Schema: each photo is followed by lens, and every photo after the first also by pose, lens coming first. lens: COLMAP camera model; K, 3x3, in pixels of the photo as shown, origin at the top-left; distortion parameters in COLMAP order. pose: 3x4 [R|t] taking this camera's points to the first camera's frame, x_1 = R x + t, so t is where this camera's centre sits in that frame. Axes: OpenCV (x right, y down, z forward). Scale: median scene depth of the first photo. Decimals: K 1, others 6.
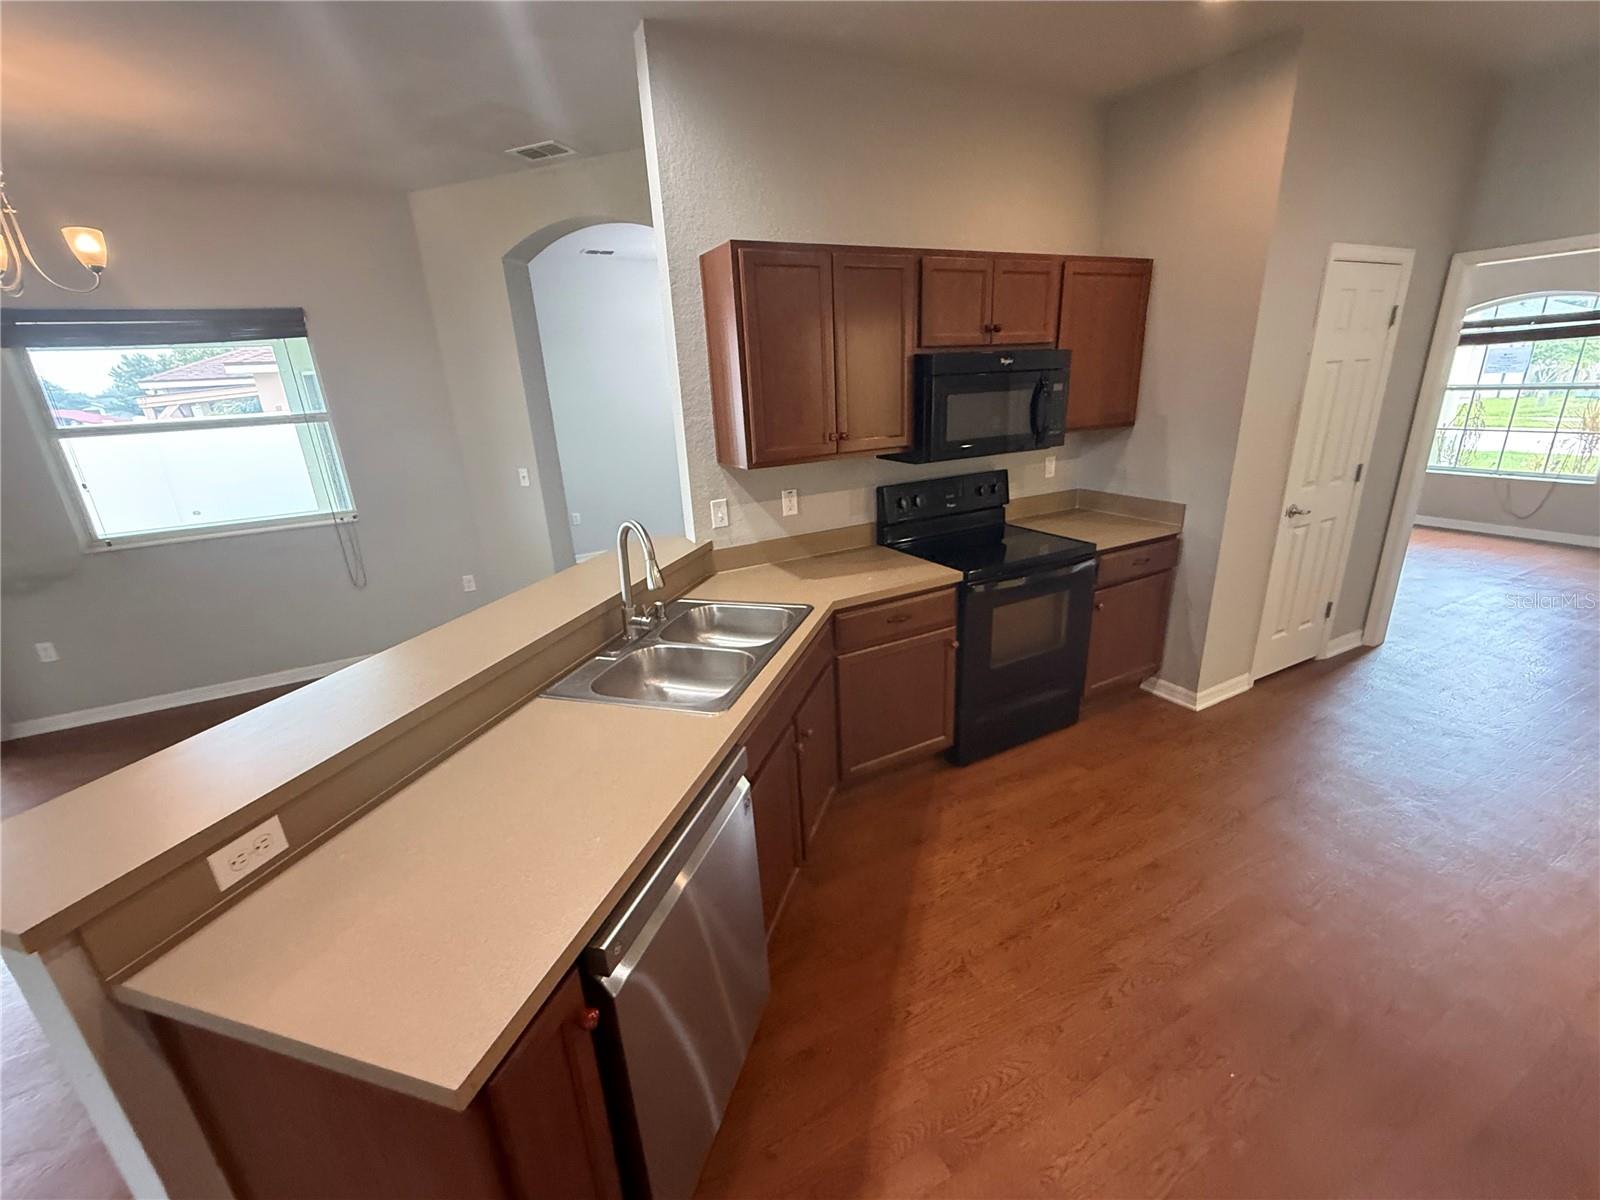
lens RADIAL K [[660.7, 0, 811.9], [0, 660.7, 589.2], [0, 0, 1]] dist [0.001100, -0.000165]
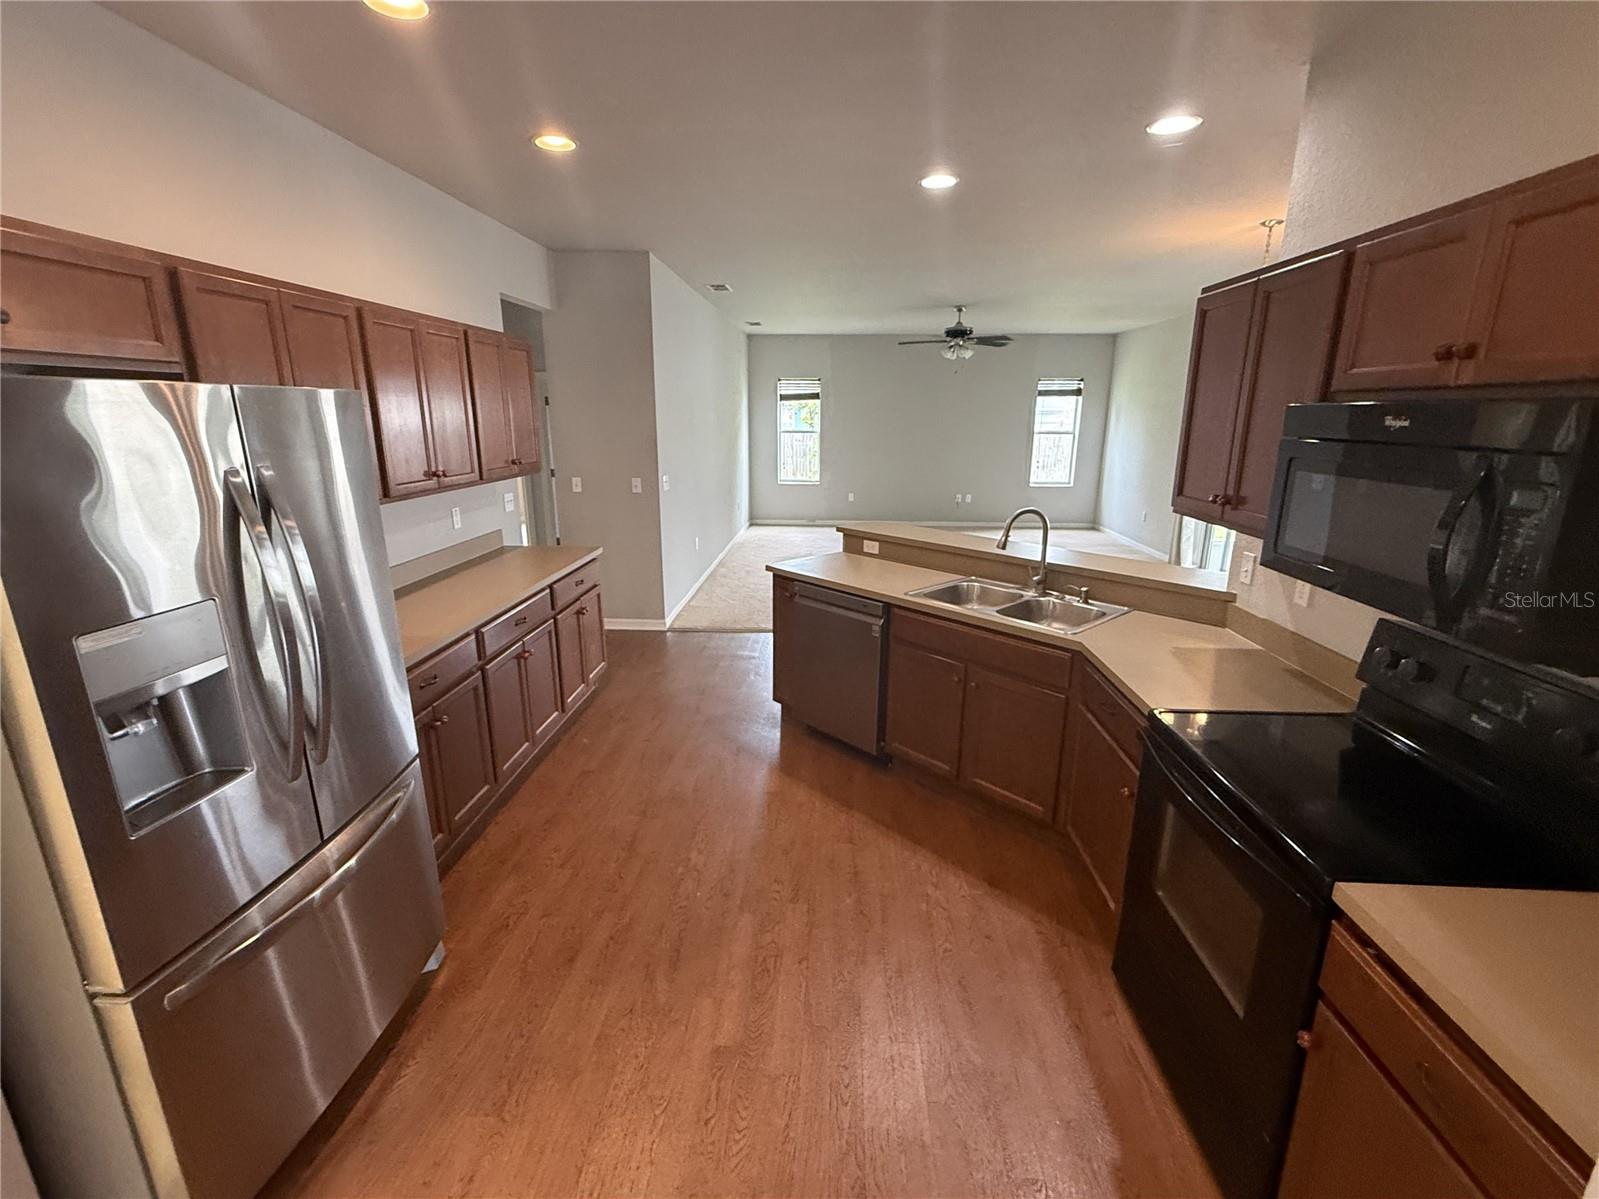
lens RADIAL K [[716.7, 0, 799.5], [0, 716.7, 599.5], [0, 0, 1]] dist [-0.000118, -0.000060]
pose [[-0.507489, 0.267763, -0.818998, 0.977857], [-0.236157, 0.870873, 0.431057, -0.355576], [0.828665, 0.412168, -0.378724, 0.891787]]
